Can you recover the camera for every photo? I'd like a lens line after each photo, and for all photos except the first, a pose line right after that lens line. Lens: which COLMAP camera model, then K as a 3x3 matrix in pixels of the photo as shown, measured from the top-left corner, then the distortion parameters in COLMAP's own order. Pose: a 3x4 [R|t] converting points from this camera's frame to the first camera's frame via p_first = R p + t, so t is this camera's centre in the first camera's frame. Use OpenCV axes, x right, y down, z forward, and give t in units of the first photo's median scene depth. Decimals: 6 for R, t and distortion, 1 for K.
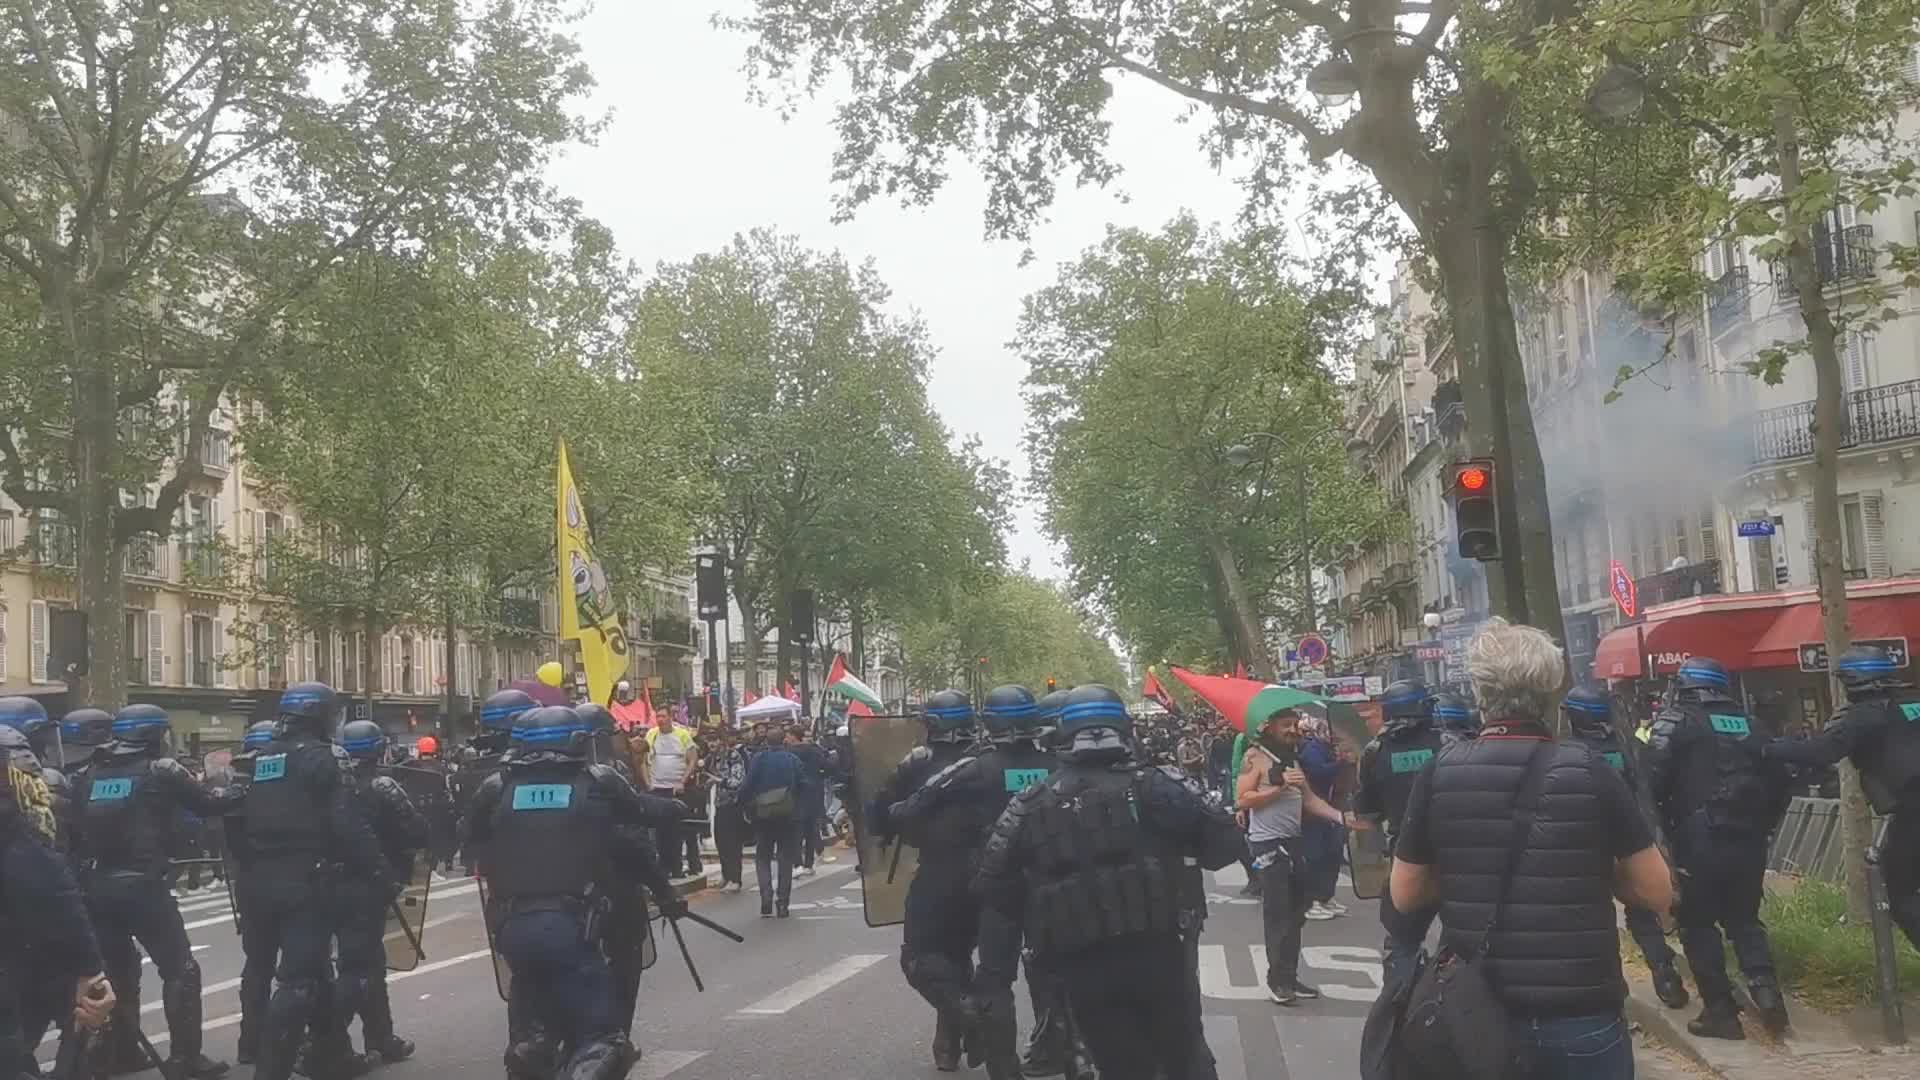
lens RADIAL K [[1924.4, 0, 960.0], [0, 1924.4, 540.0], [0, 0, 1]] dist [-0.001085, 0.001181]
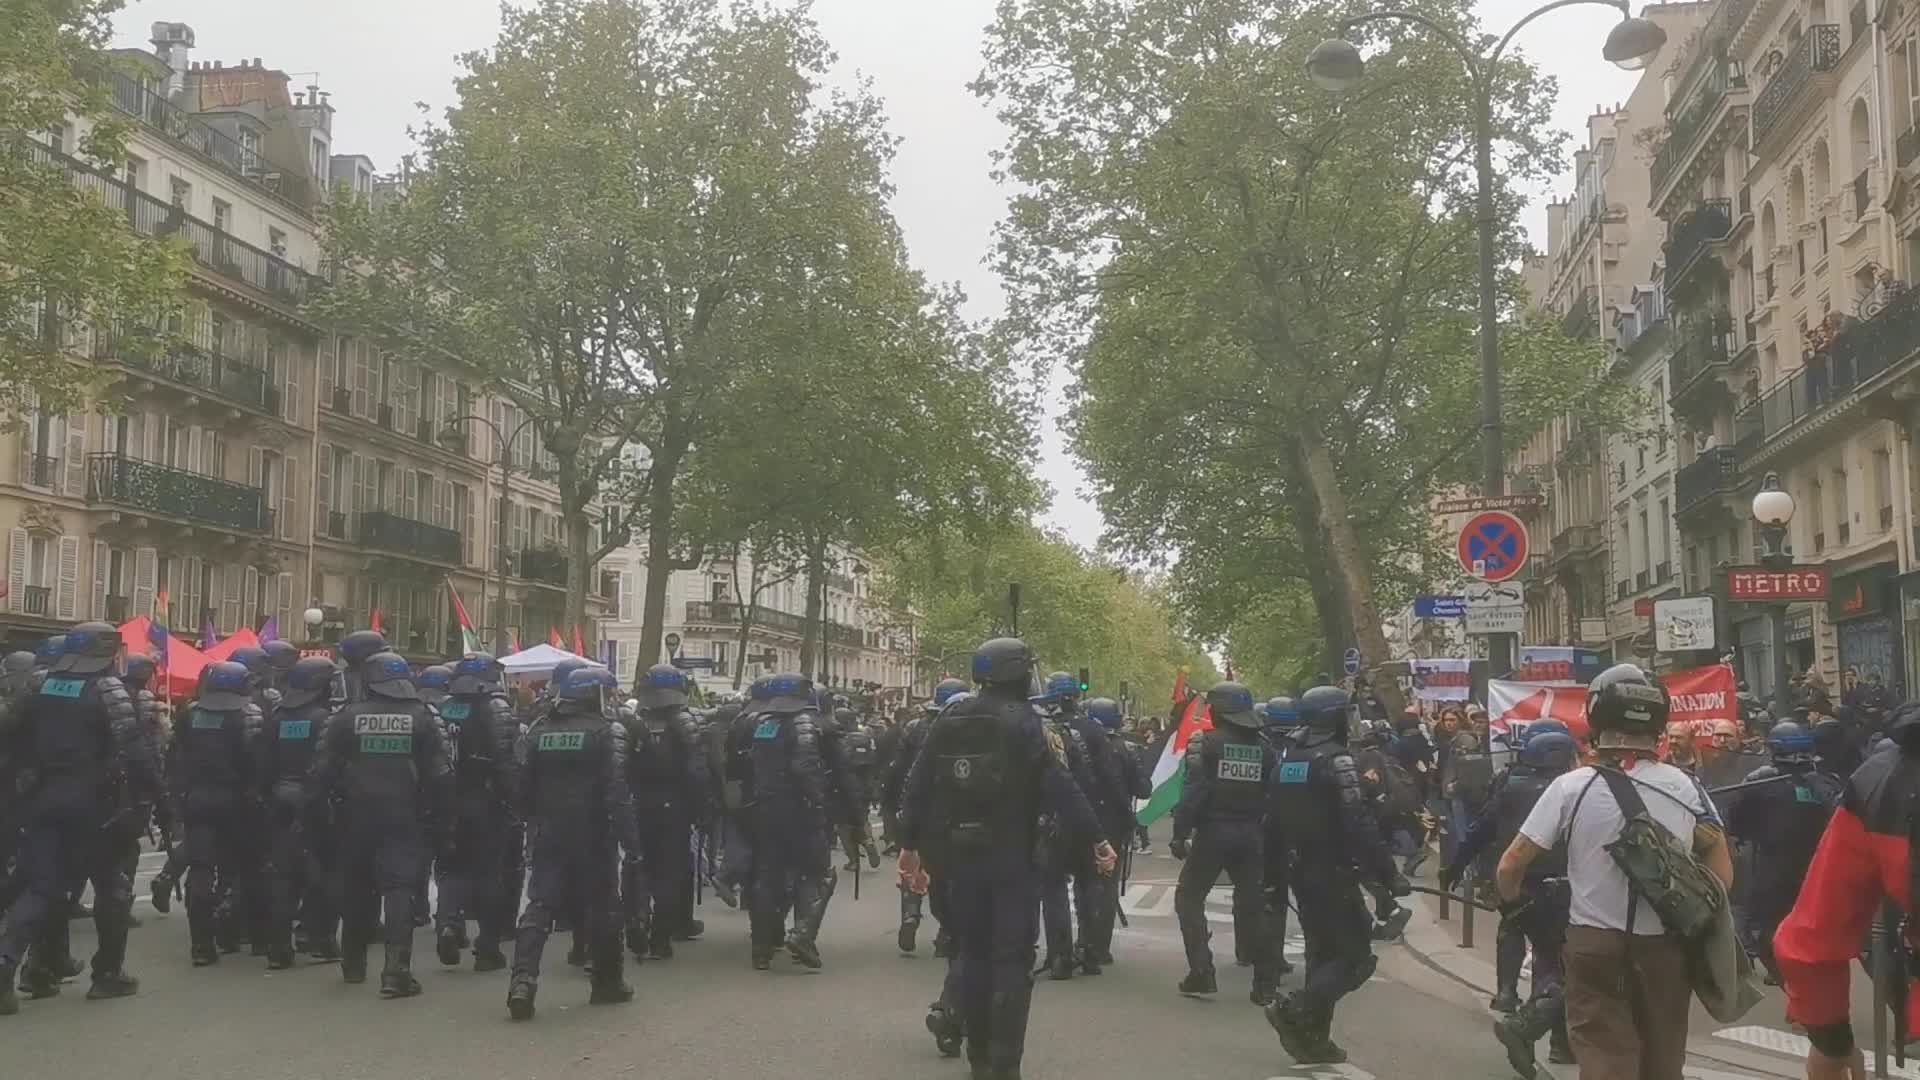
lens RADIAL K [[1924.4, 0, 960.0], [0, 1924.4, 540.0], [0, 0, 1]] dist [-0.001085, 0.001181]
pose [[0.996835, 0.050614, -0.061307, 0.053163], [-0.050842, 0.998704, -0.002163, 0.034241], [0.061118, 0.005273, 0.998117, 0.325738]]
